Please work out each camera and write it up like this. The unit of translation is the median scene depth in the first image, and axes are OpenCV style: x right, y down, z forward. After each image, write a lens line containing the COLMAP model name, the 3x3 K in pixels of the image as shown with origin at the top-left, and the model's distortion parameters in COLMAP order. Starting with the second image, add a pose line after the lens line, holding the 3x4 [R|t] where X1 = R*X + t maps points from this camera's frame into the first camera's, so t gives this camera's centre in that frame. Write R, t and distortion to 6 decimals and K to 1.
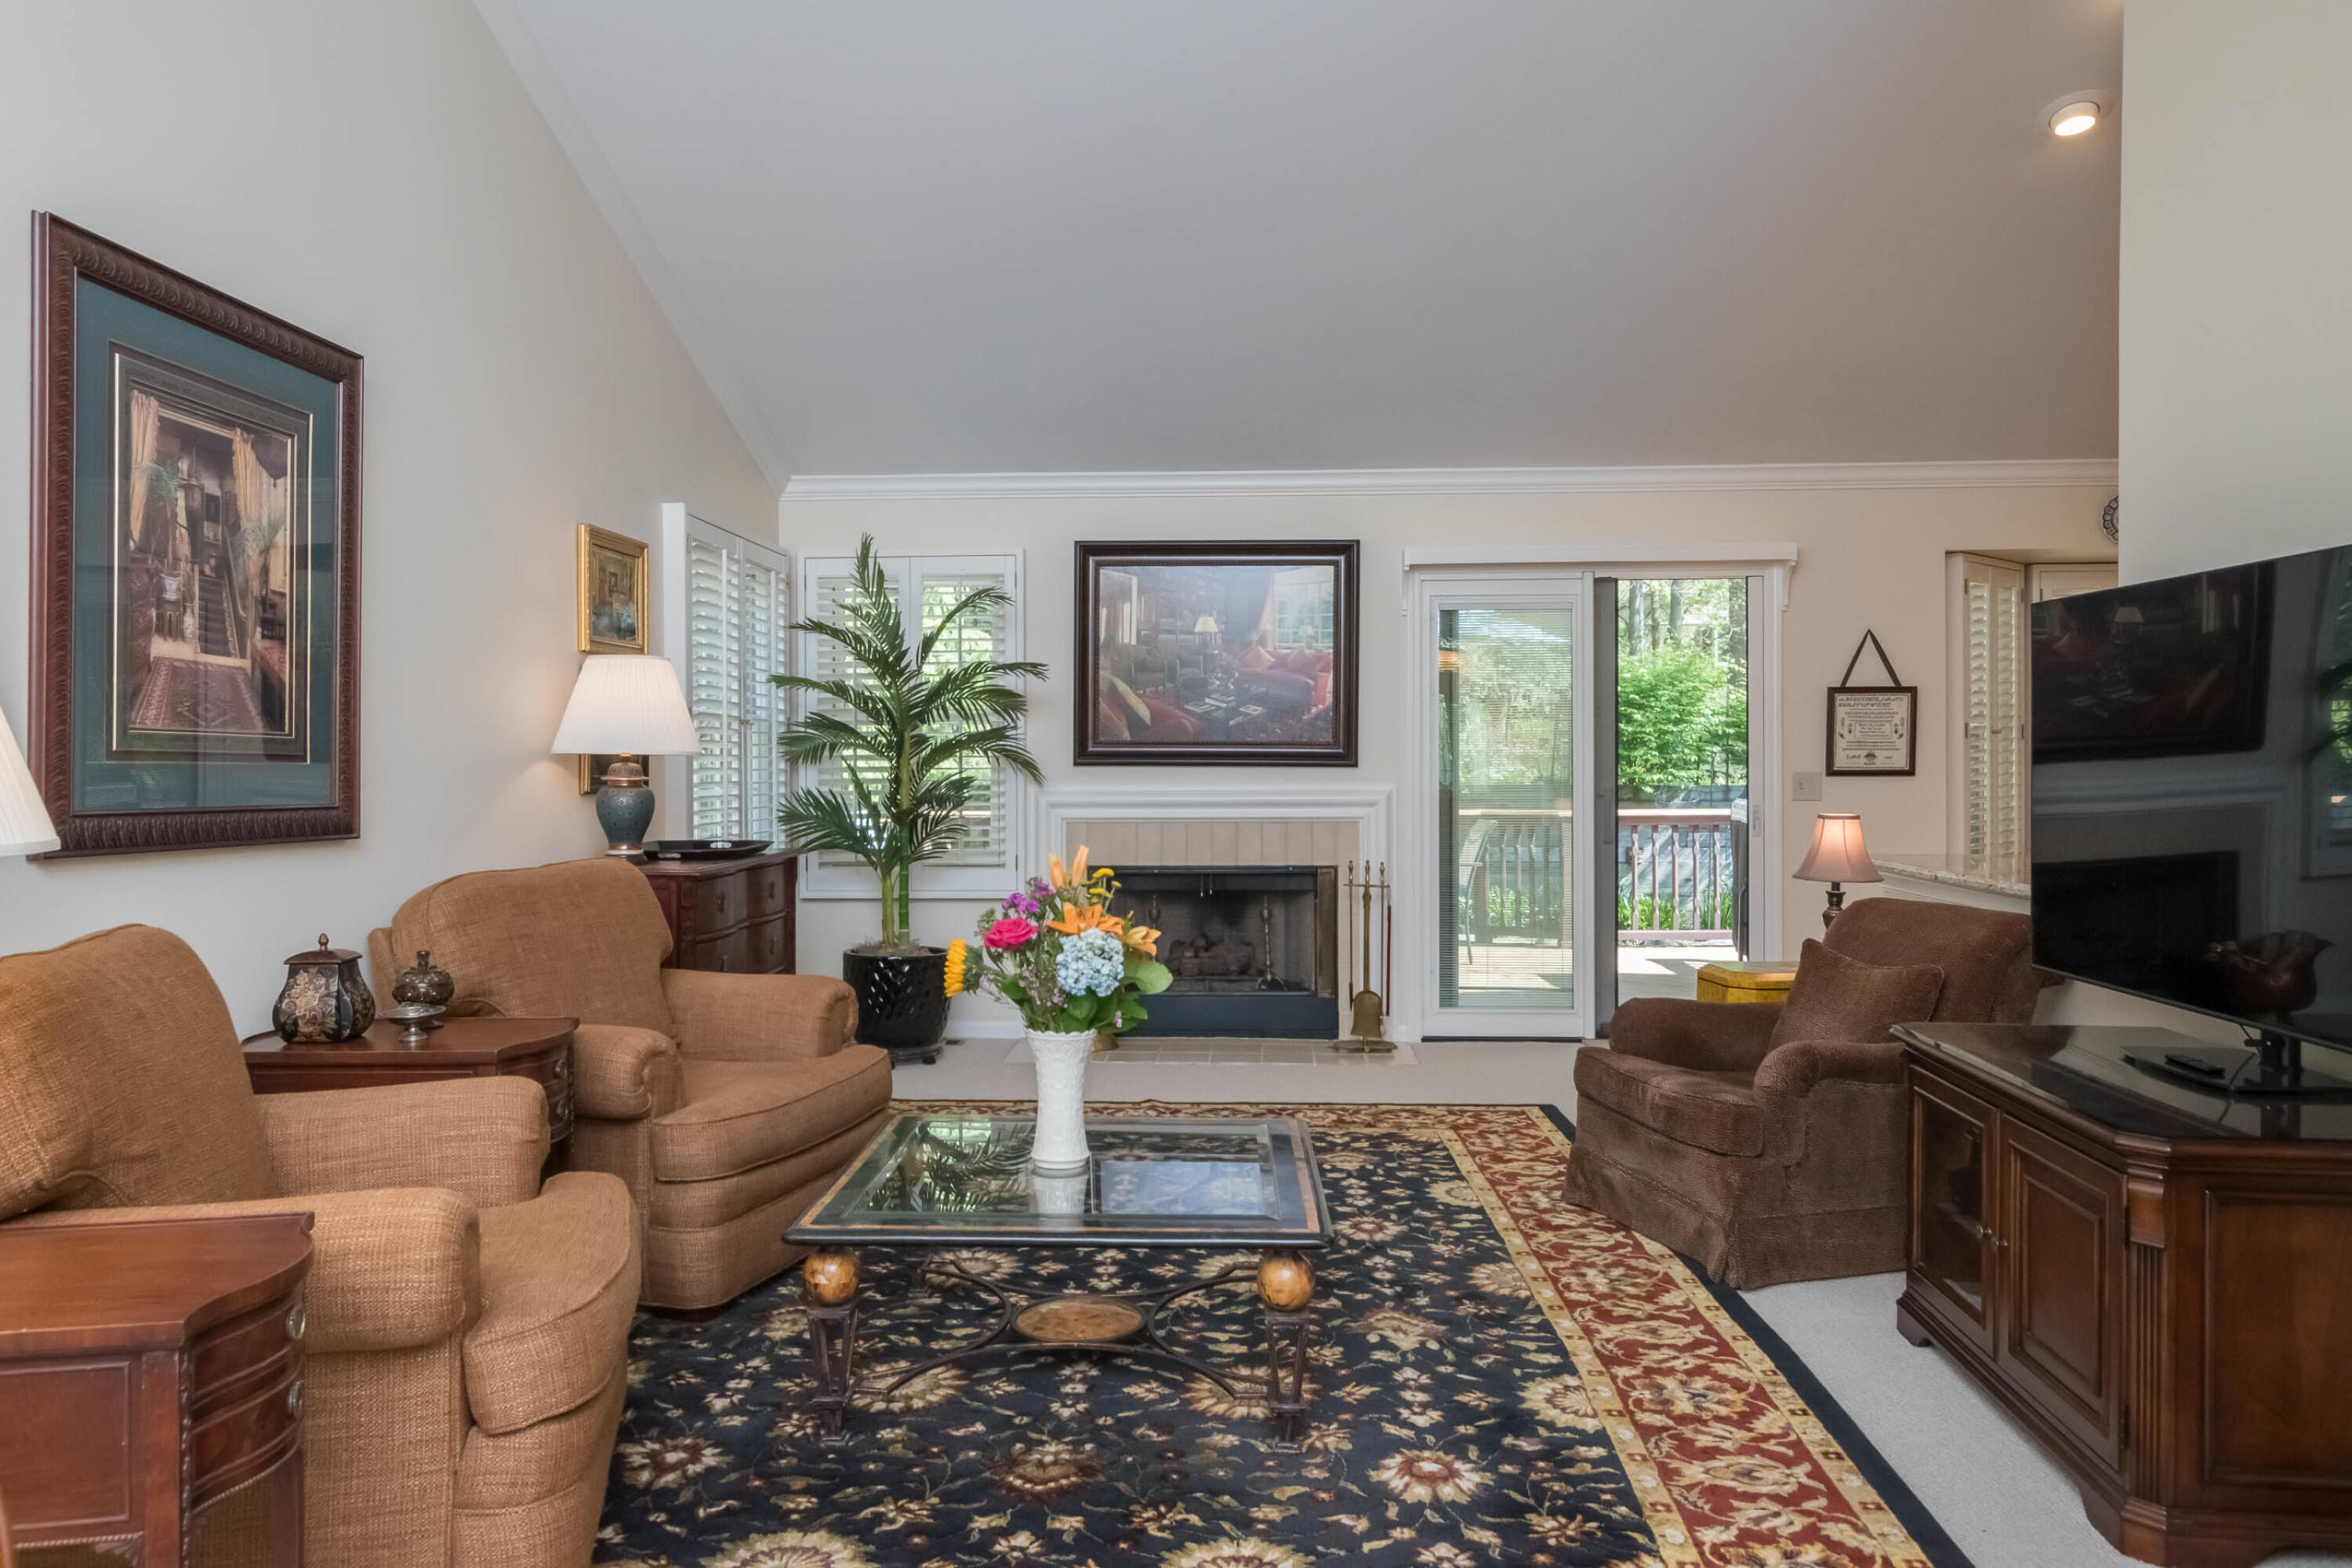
lens RADIAL K [[1647.3, 0, 1143.5], [0, 1647.3, 760.7], [0, 0, 1]] dist [0.003938, 0.001410]
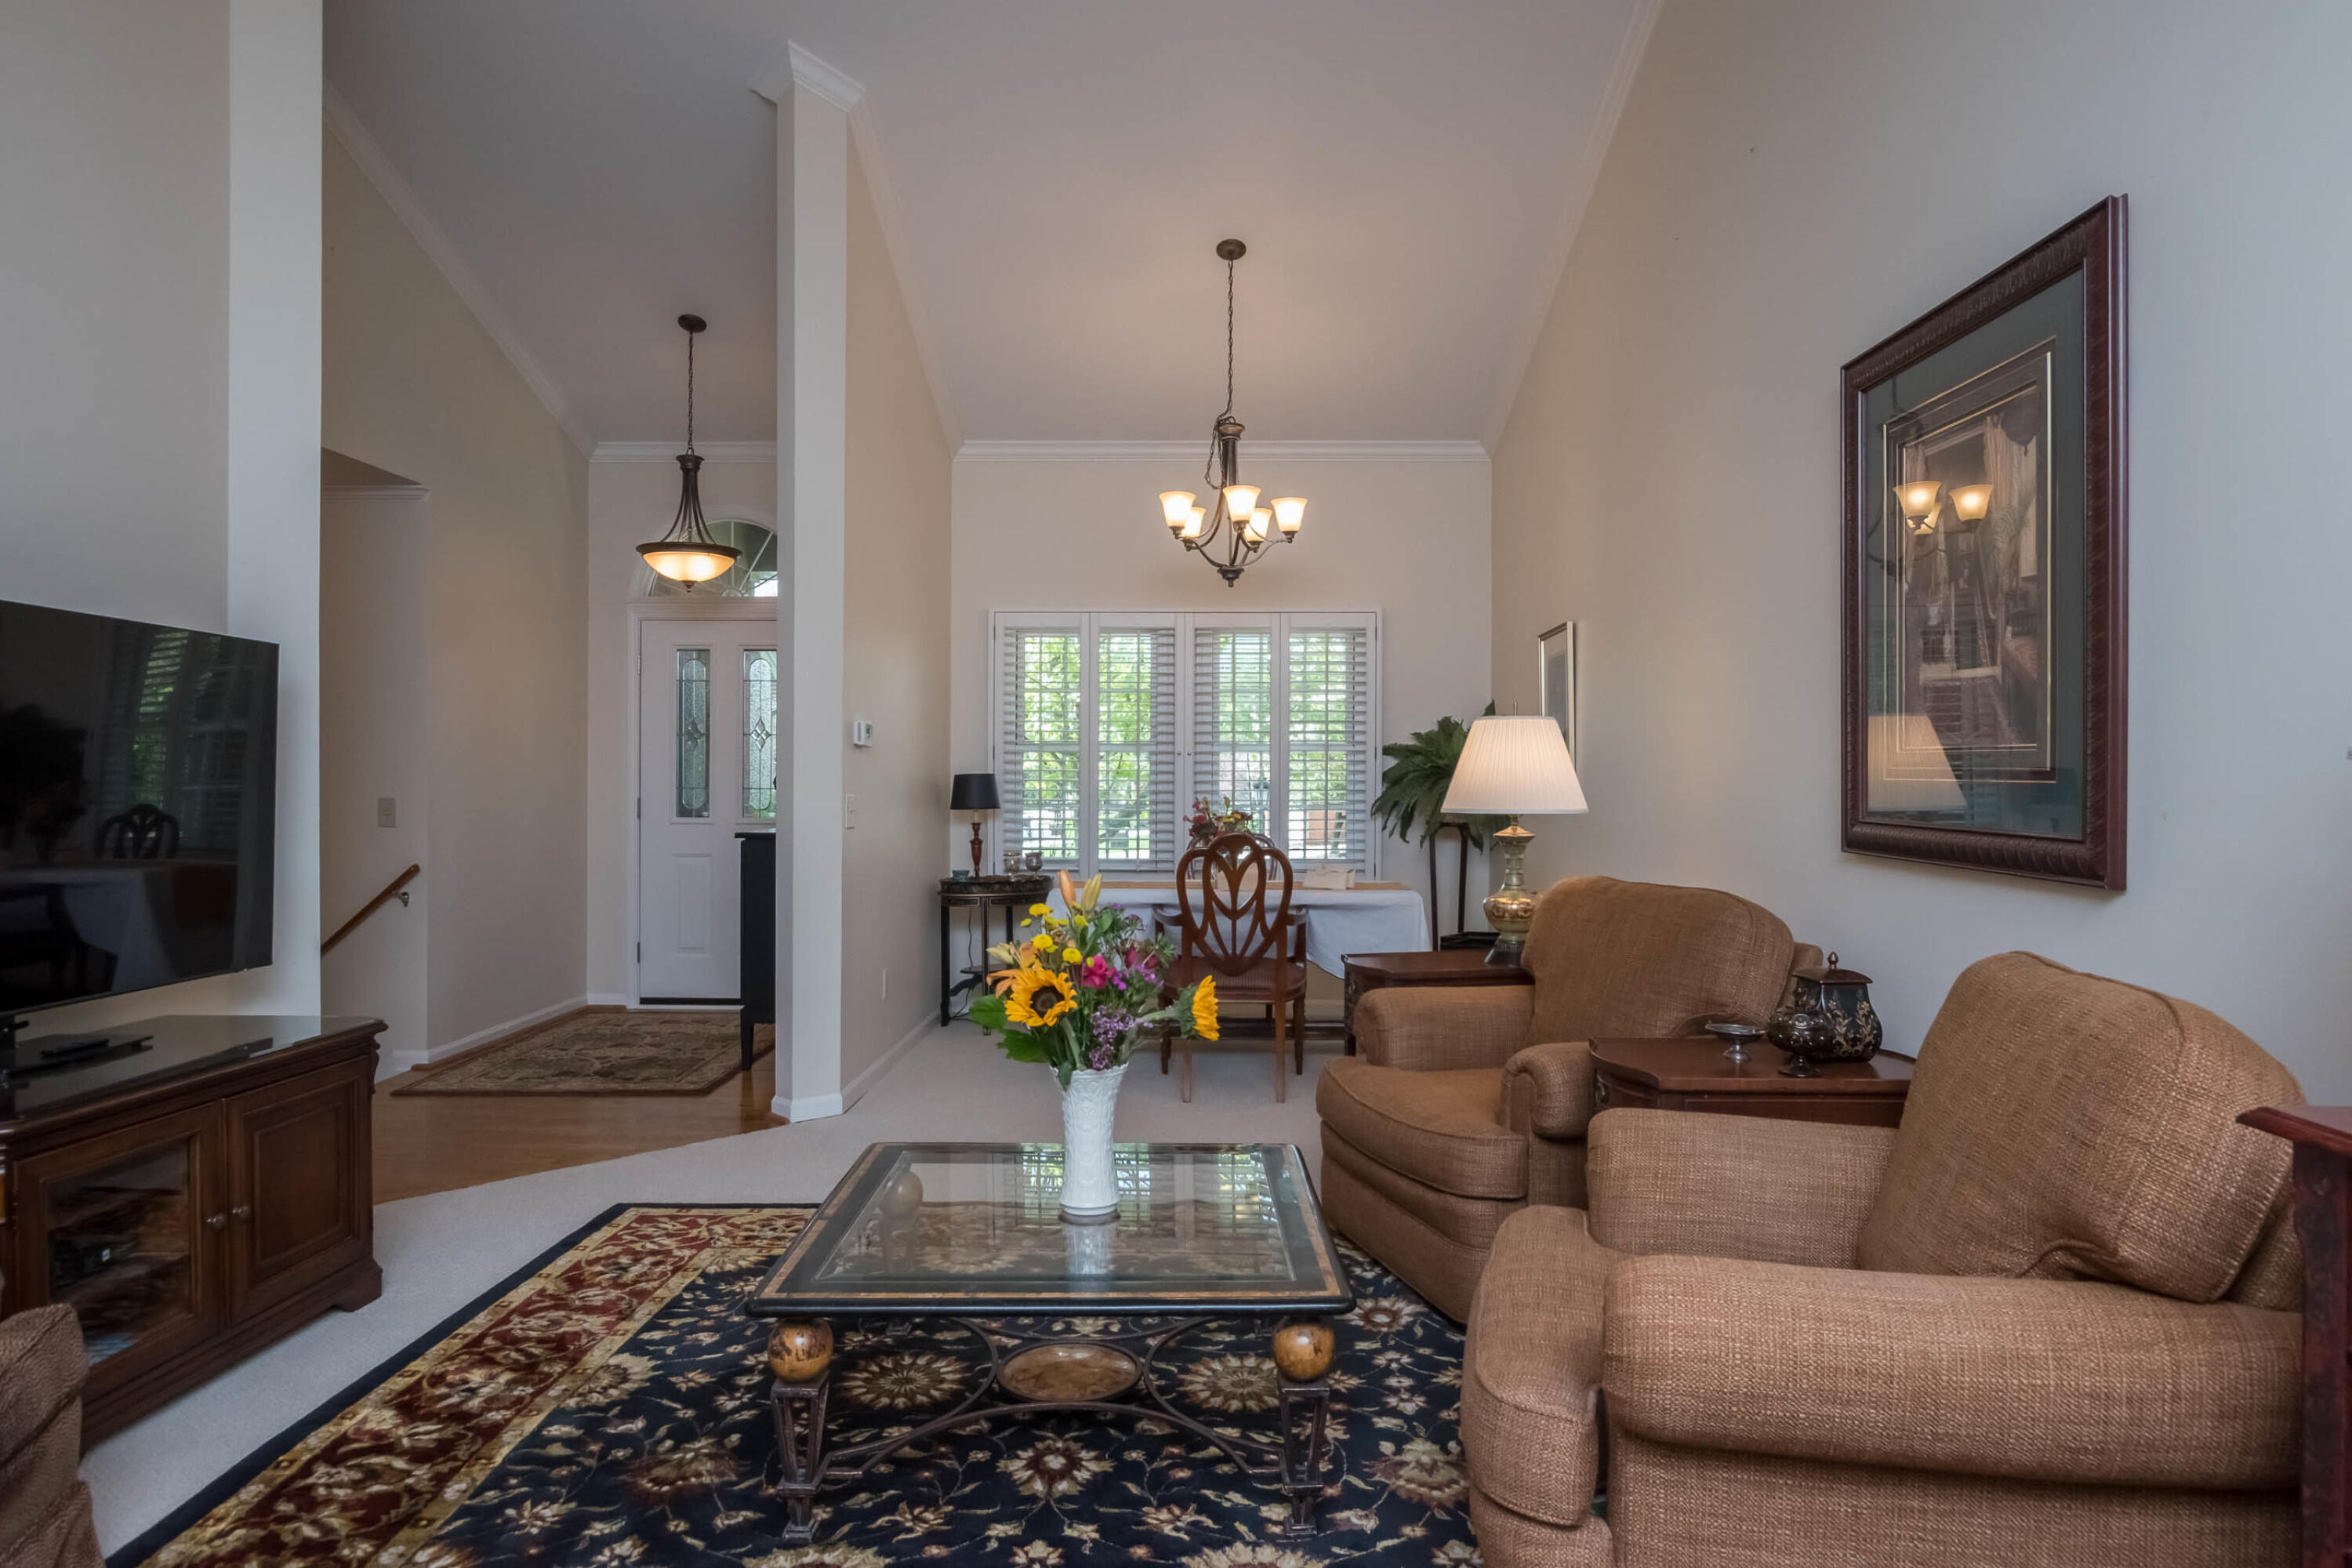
lens RADIAL K [[1350.9, 0, 1176.0], [0, 1350.9, 784.0], [0, 0, 1]] dist [-0.015128, 0.000411]
pose [[-0.998269, 0.000321, -0.058807, -0.042612], [-0.000026, 0.999983, 0.005897, -0.000911], [0.058808, 0.005888, -0.998252, 1.390781]]
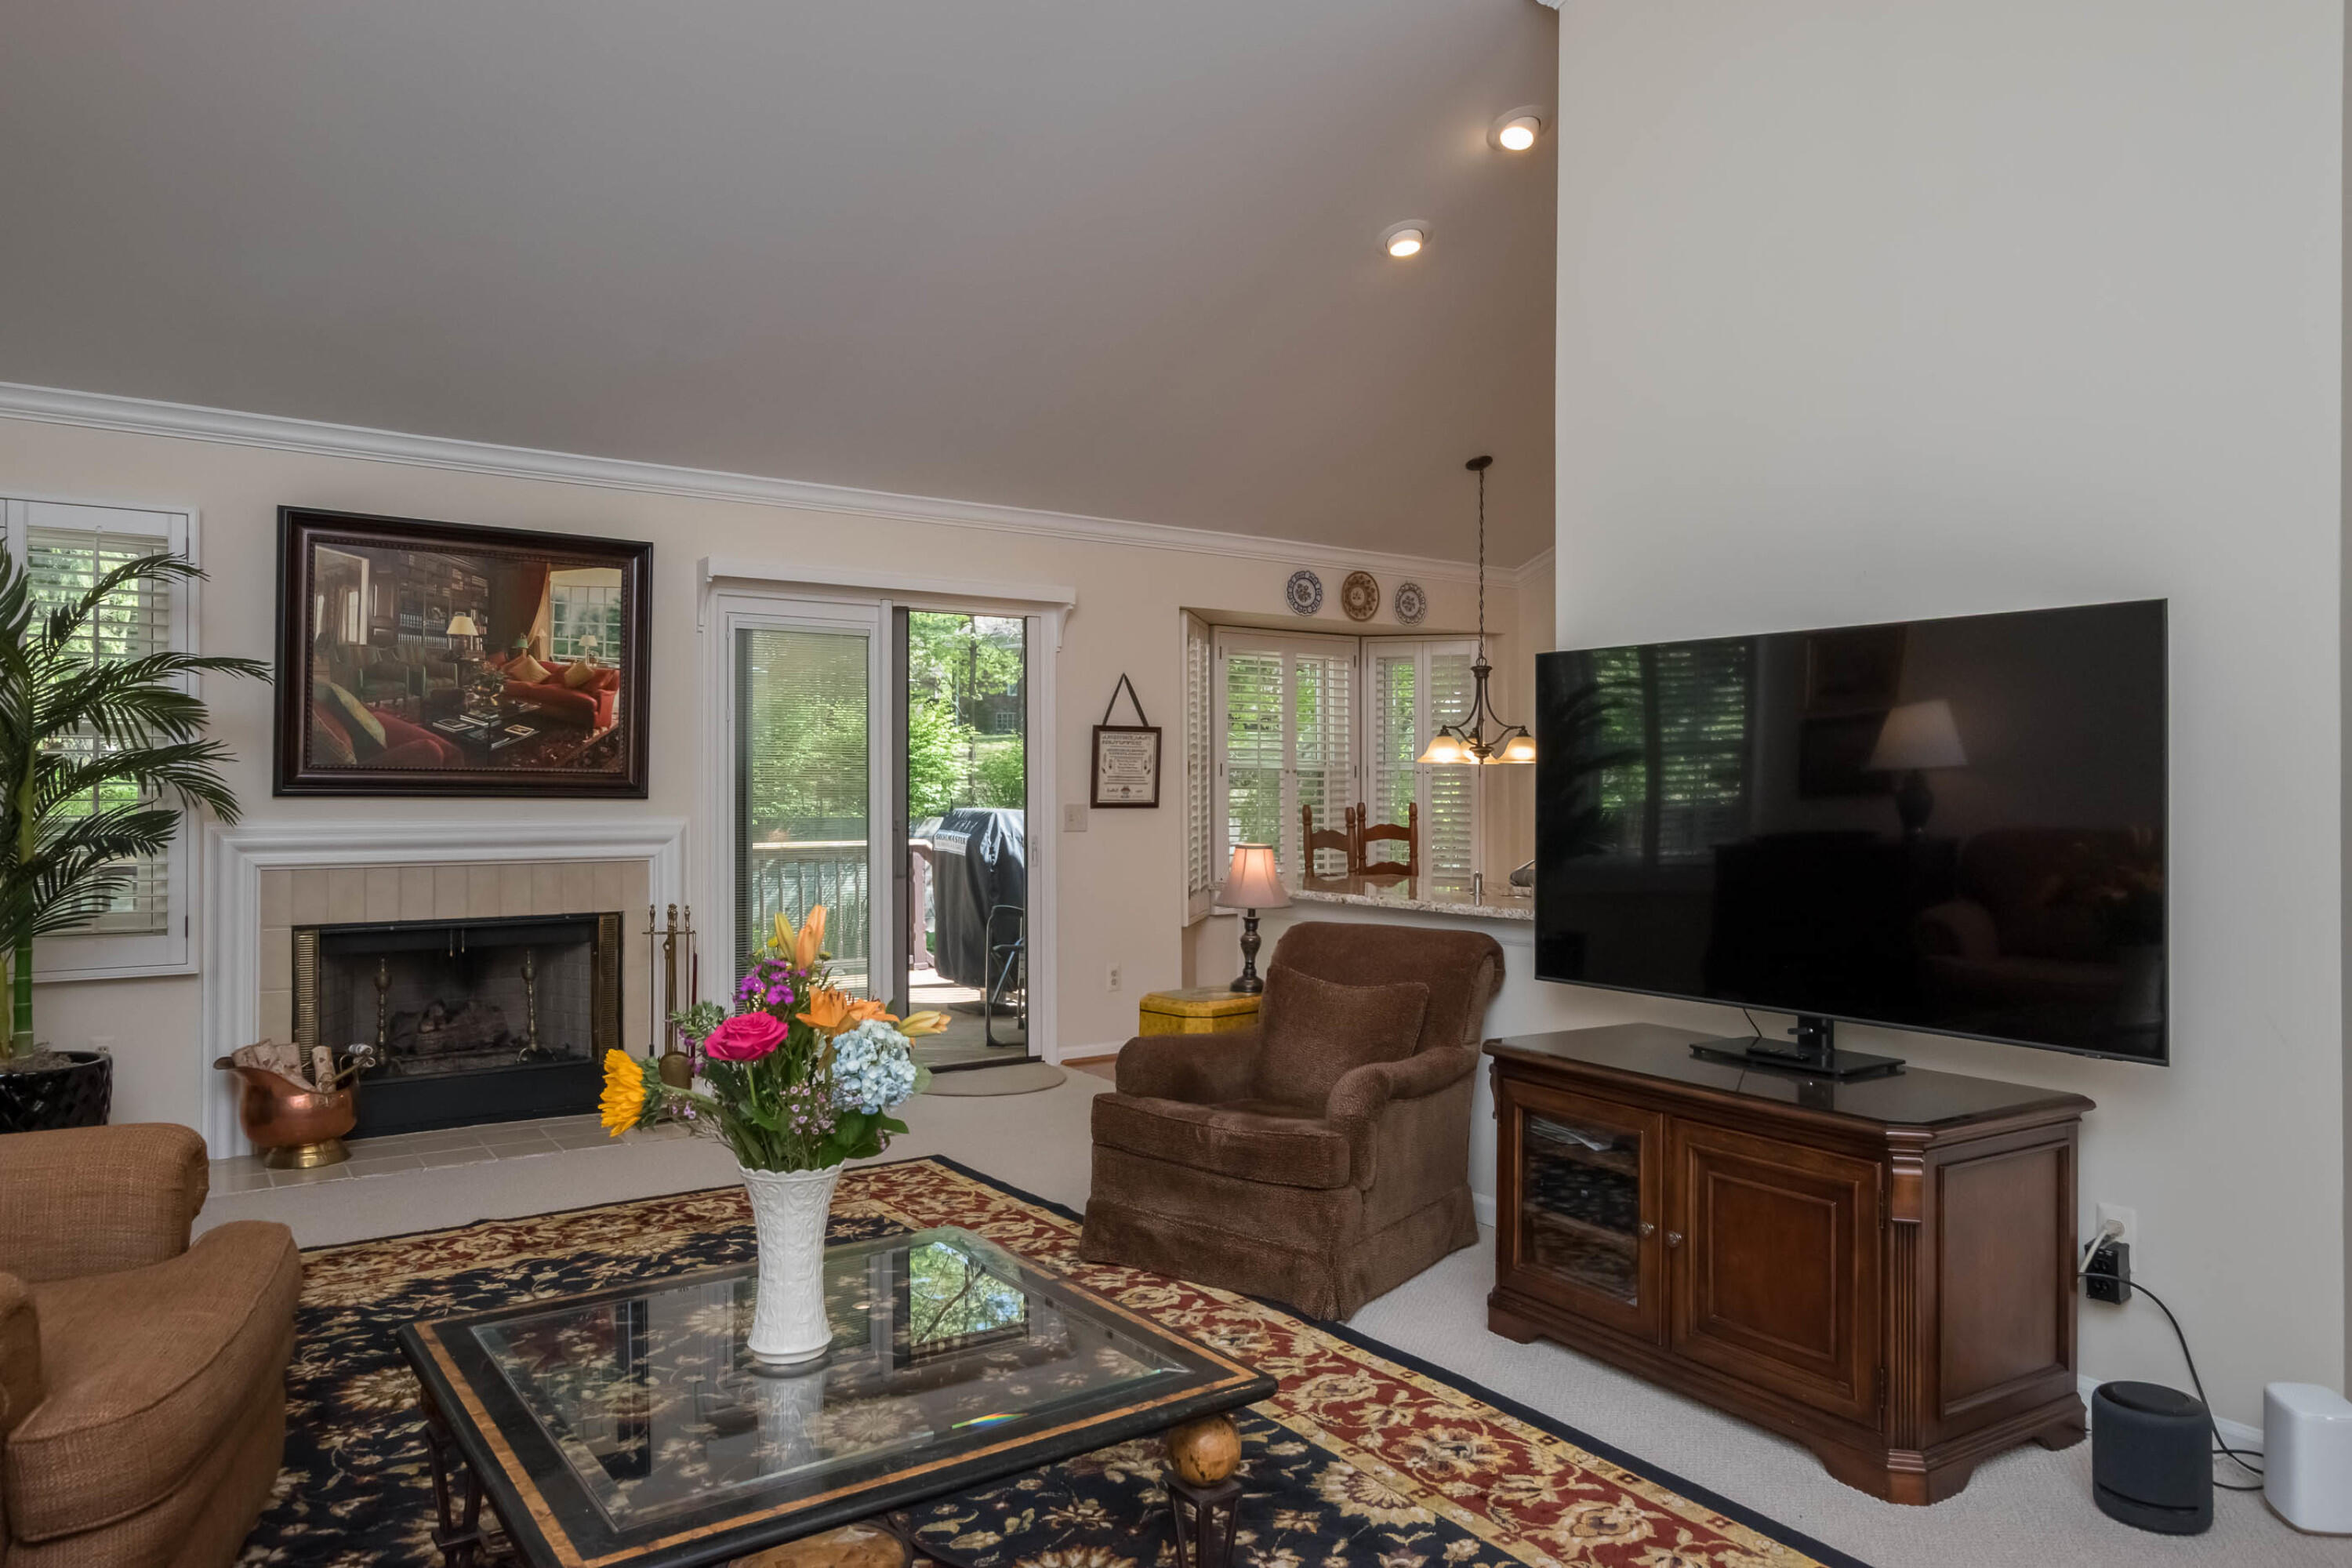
lens RADIAL K [[1535.9, 0, 1176.0], [0, 1535.9, 784.0], [0, 0, 1]] dist [-0.009497, 0.000508]
pose [[0.782814, 0.007851, 0.622207, -0.263909], [-0.003444, 0.999960, -0.008285, 0.002680], [-0.622247, 0.004343, 0.782809, 0.297090]]
